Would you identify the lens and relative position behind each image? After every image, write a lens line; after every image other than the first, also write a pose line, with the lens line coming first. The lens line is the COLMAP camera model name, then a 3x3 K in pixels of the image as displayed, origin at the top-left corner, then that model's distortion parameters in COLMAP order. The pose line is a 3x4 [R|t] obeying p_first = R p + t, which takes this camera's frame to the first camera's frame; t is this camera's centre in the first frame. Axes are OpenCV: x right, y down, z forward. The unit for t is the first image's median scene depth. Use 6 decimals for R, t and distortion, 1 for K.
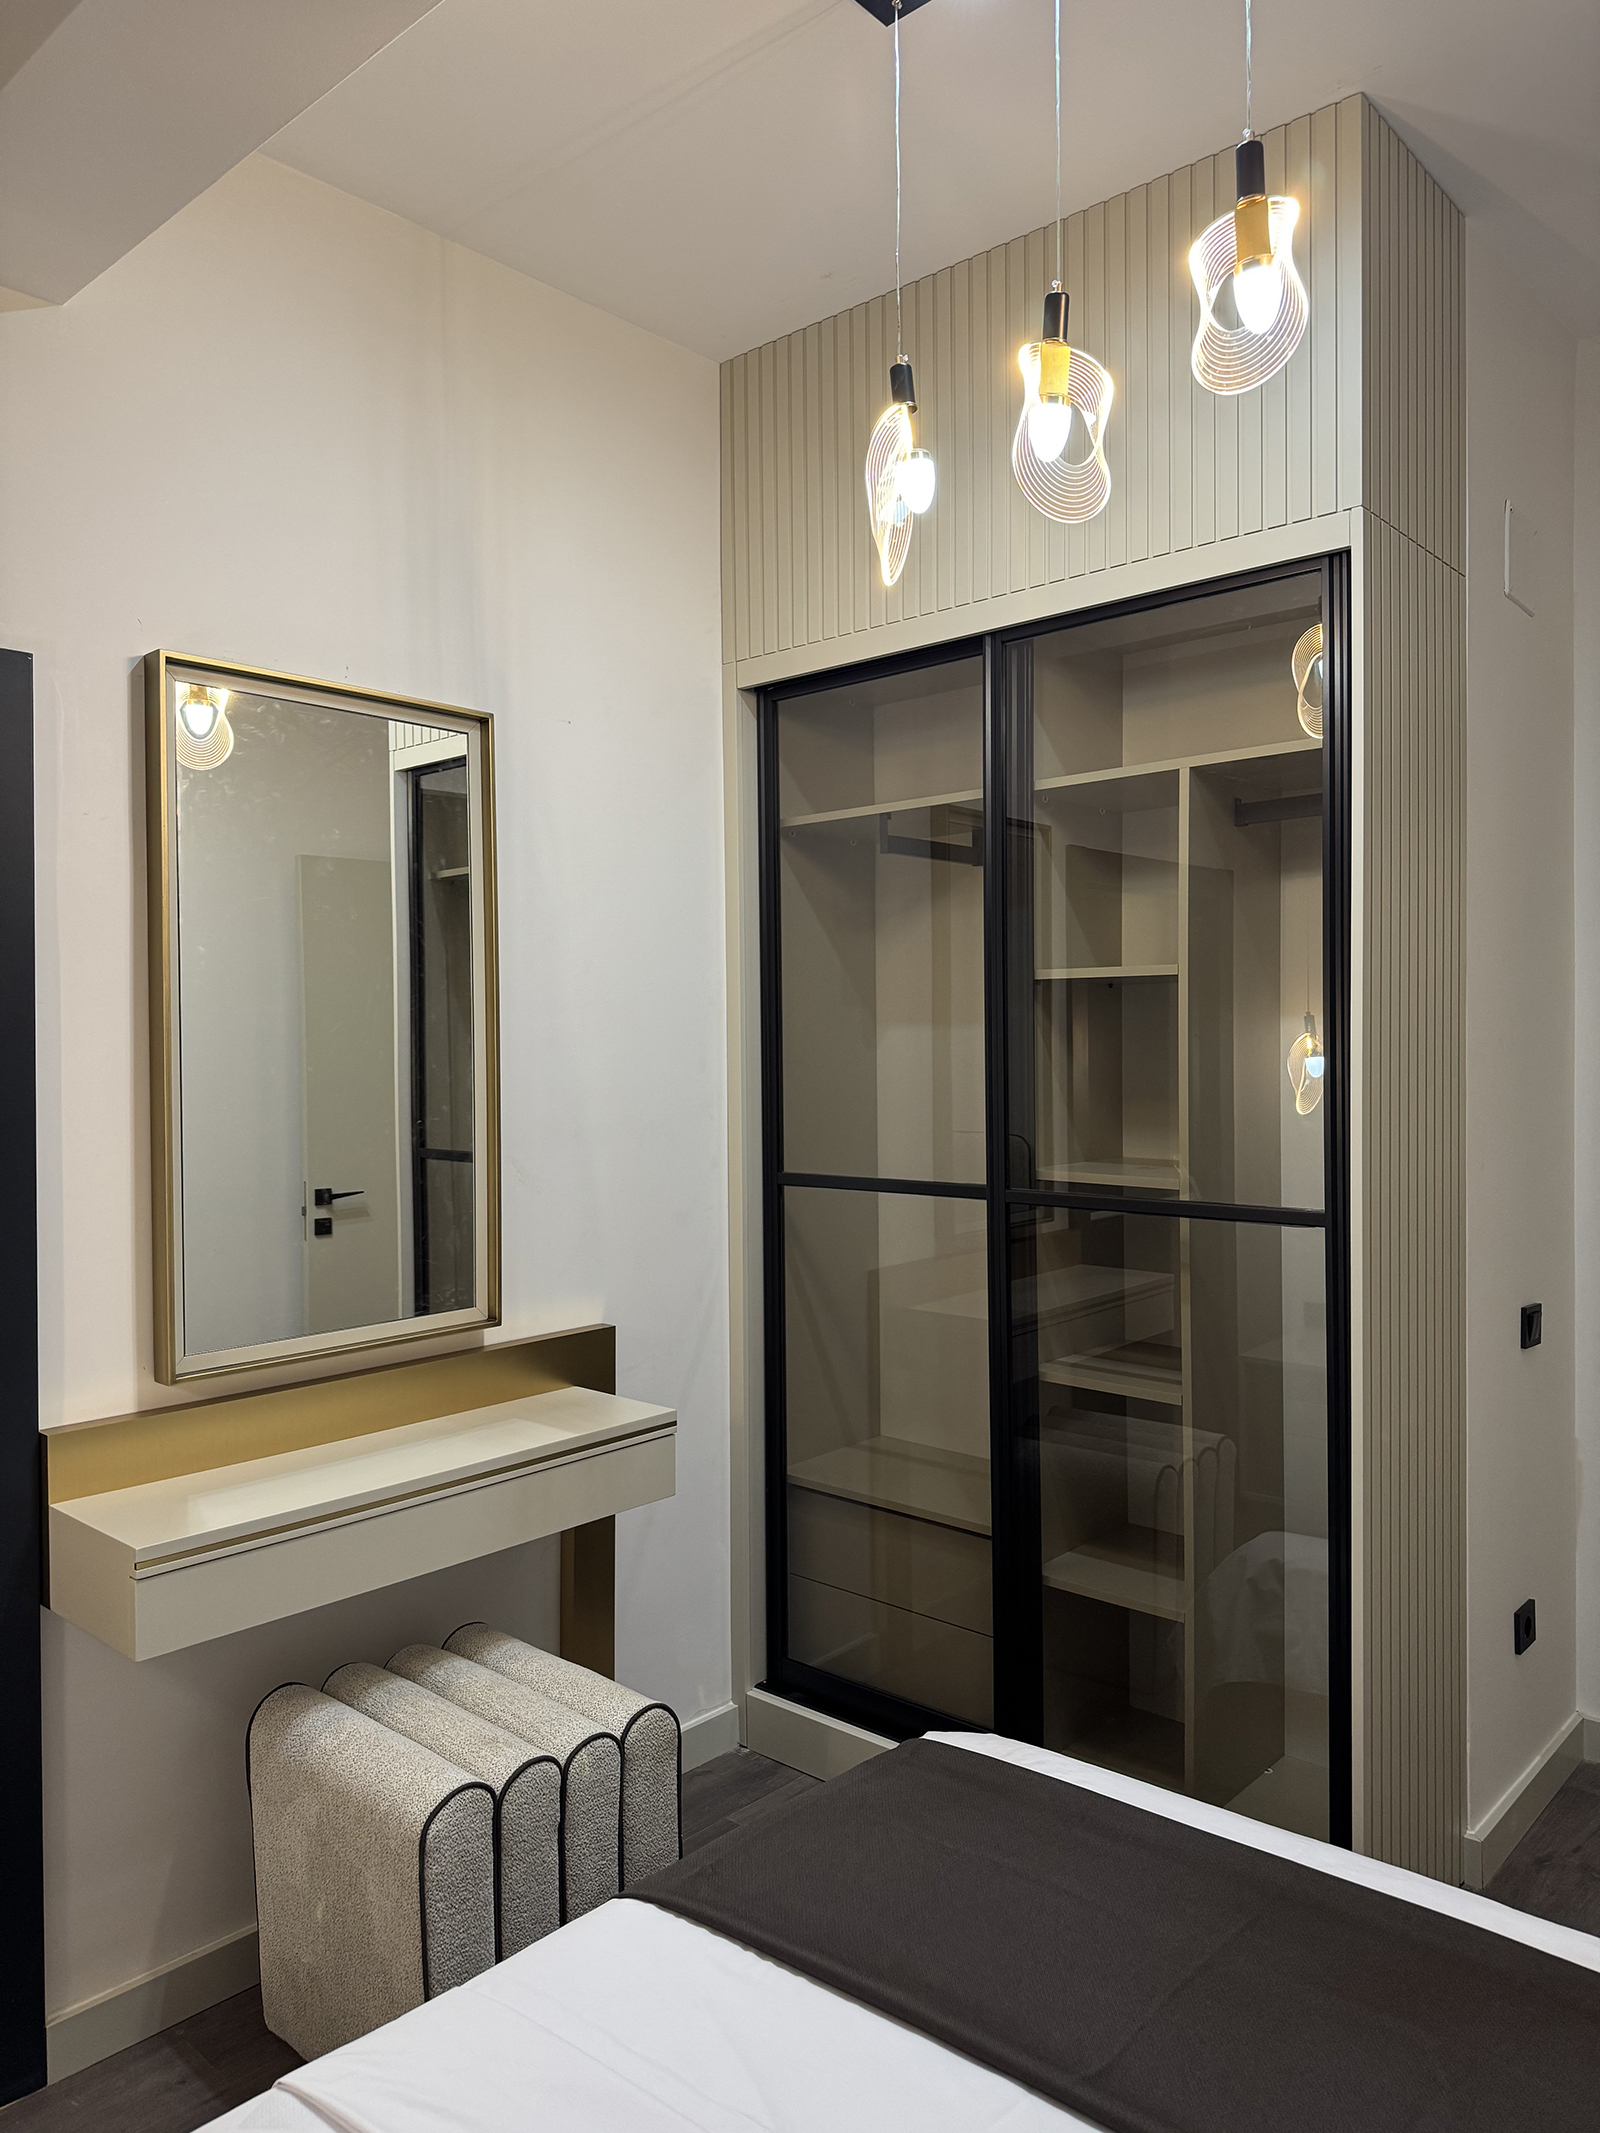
lens RADIAL K [[1488.2, 0, 800.0], [0, 1488.2, 1066.5], [0, 0, 1]] dist [0.080429, -0.129512]
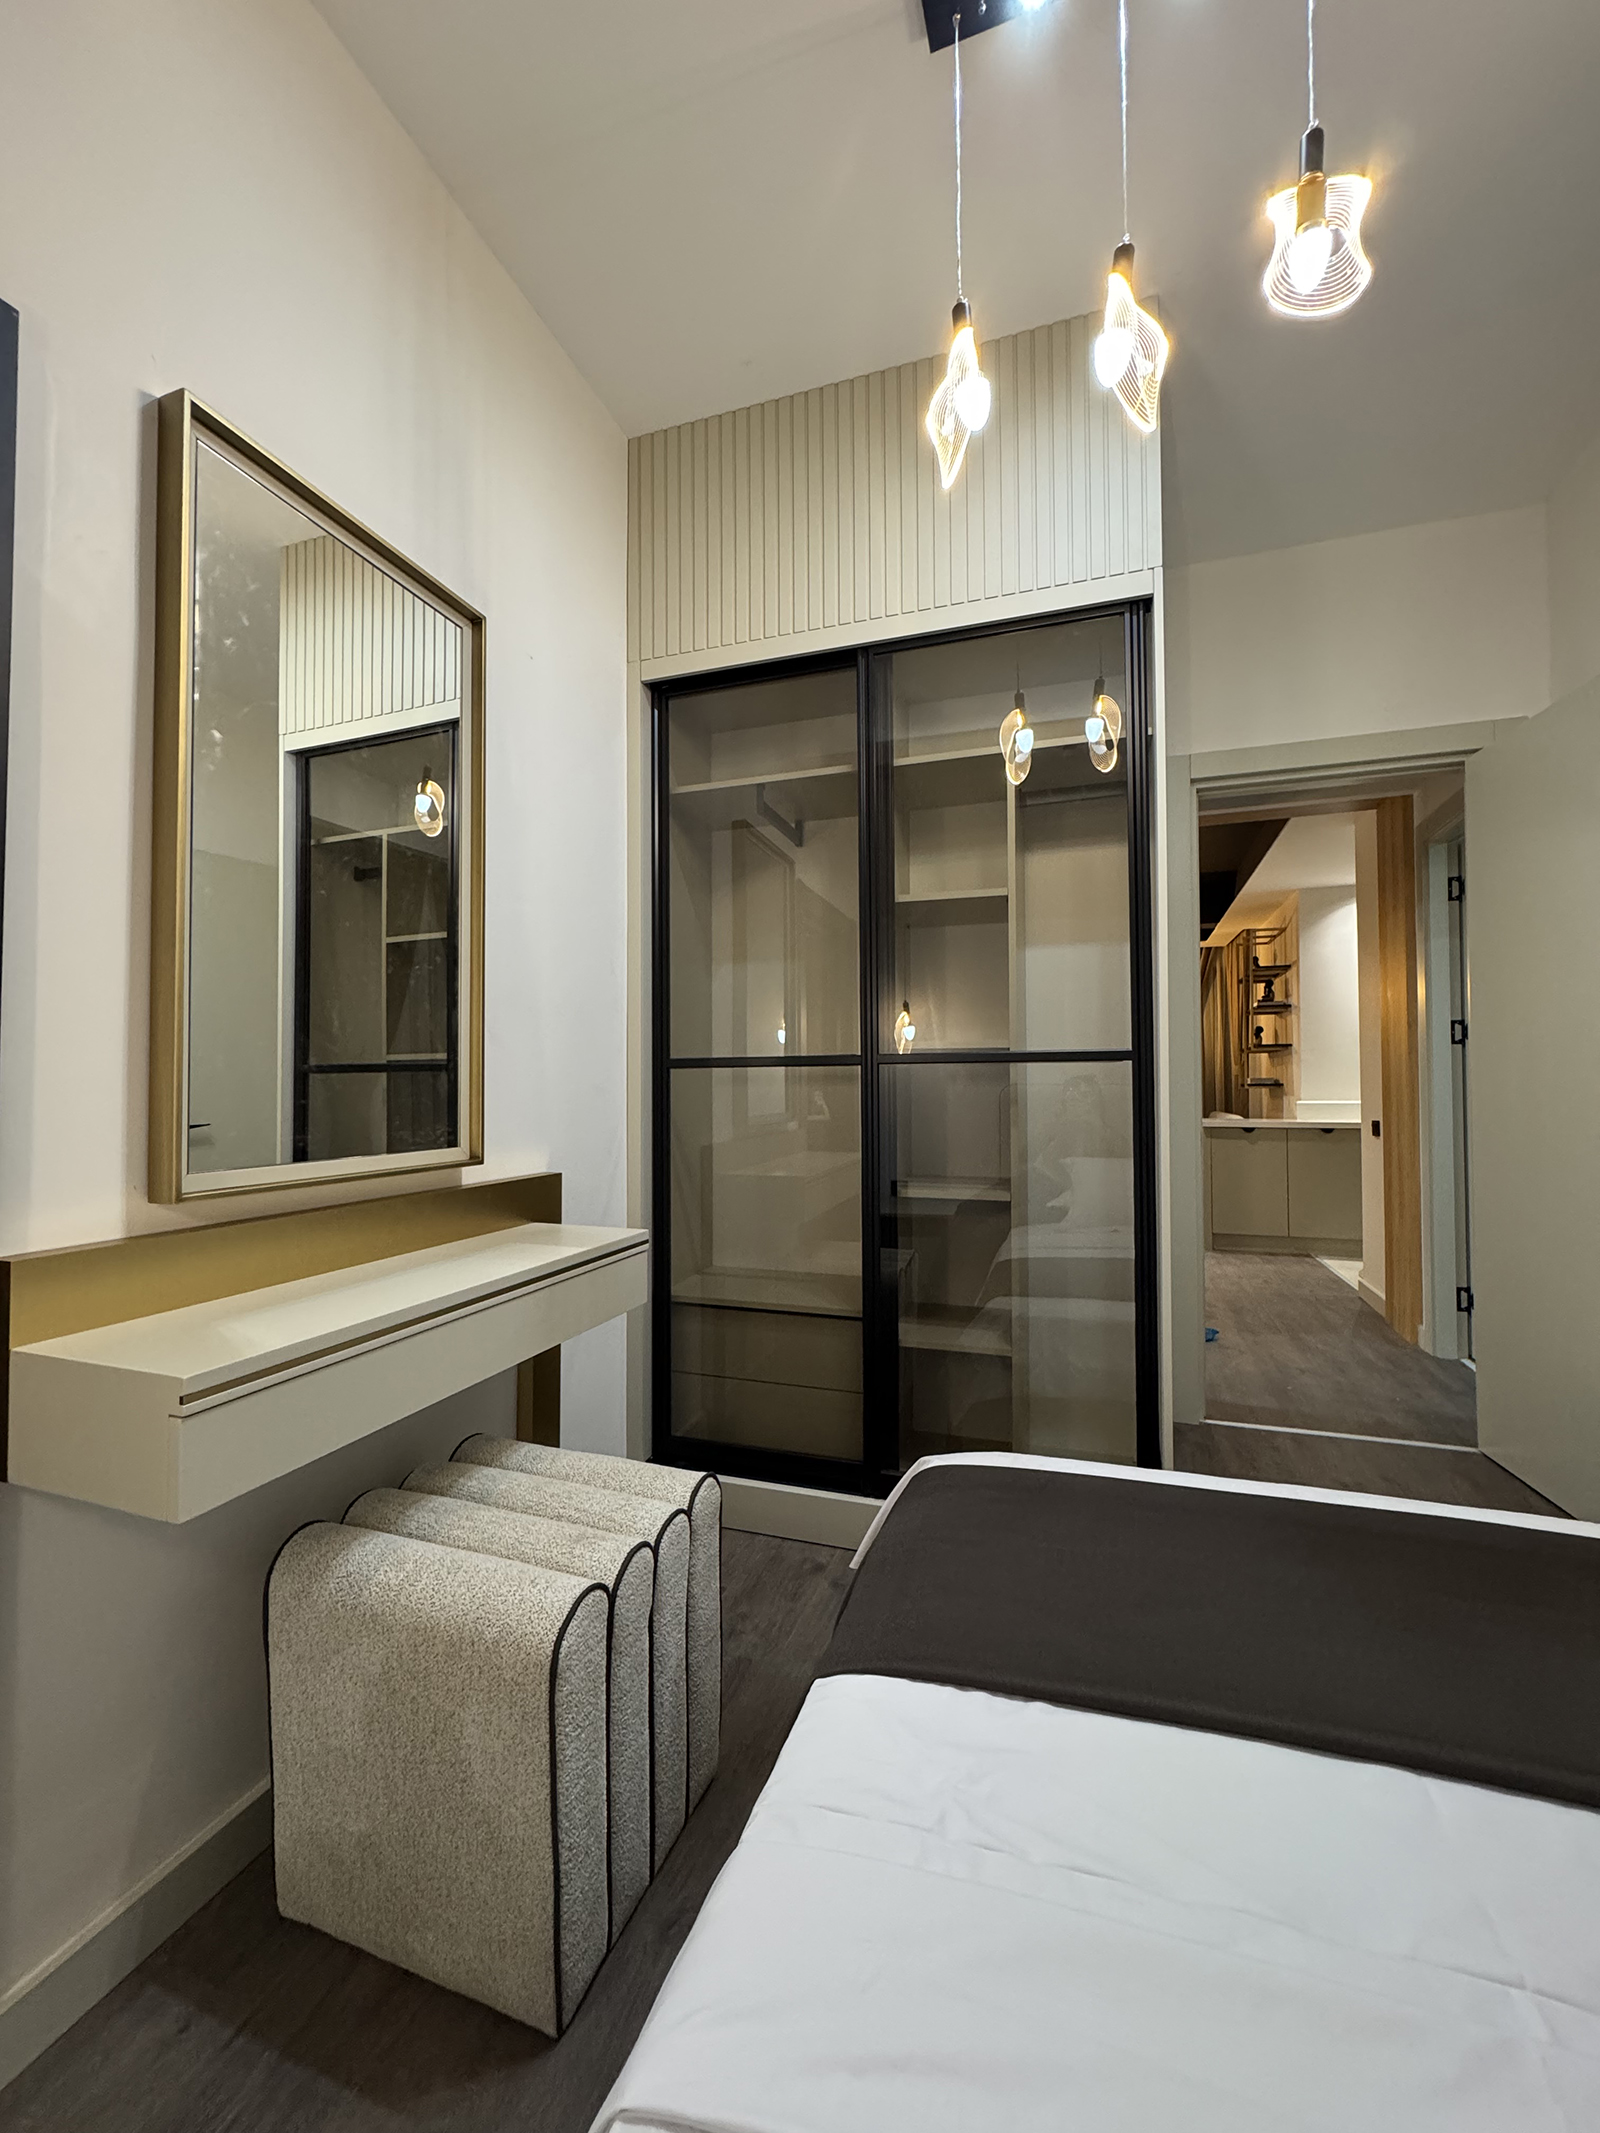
lens RADIAL K [[847.6, 0, 800.0], [0, 847.6, 1066.5], [0, 0, 1]] dist [0.010353, -0.009850]
pose [[0.922322, 0.012234, 0.386228, -0.233205], [0.002202, 0.999316, -0.036910, 0.128334], [-0.386416, 0.034893, 0.921664, 0.337635]]
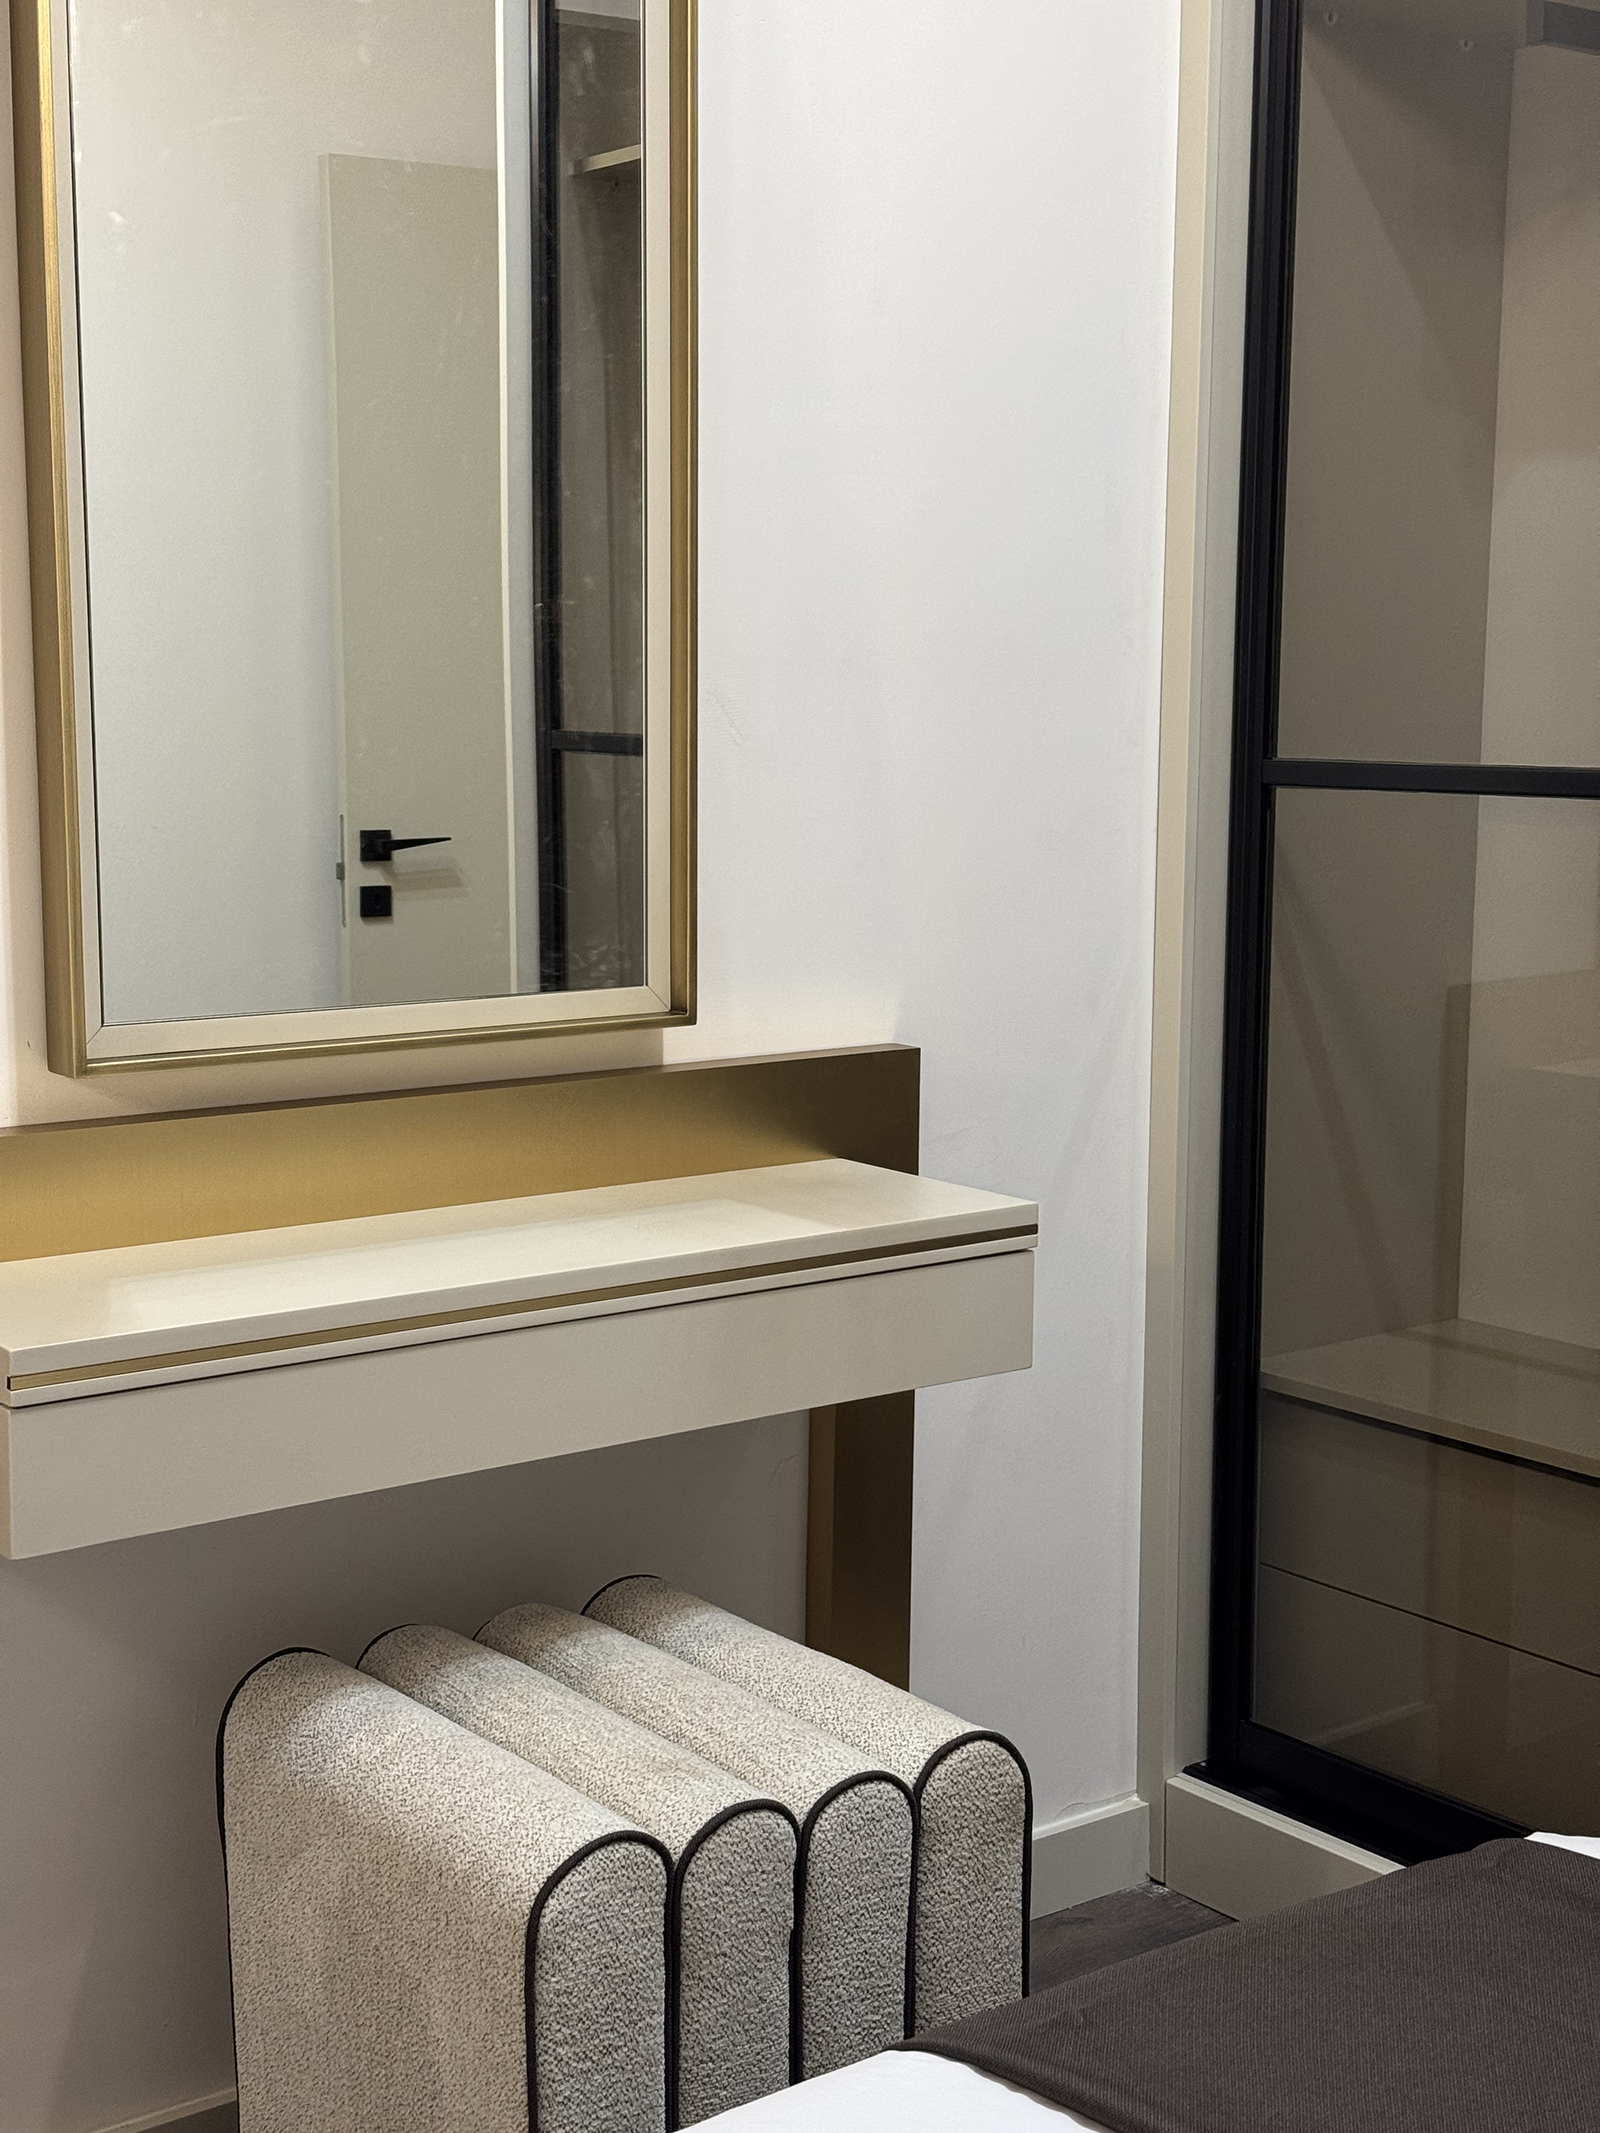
lens RADIAL K [[2938.2, 0, 772.2], [0, 2938.2, 1070.0], [0, 0, 1]] dist [0.177735, -0.285197]
pose [[0.983611, 0.038016, -0.176249, 0.001652], [-0.015492, 0.991723, 0.127454, 0.063208], [0.179635, -0.122635, 0.976059, 0.031216]]
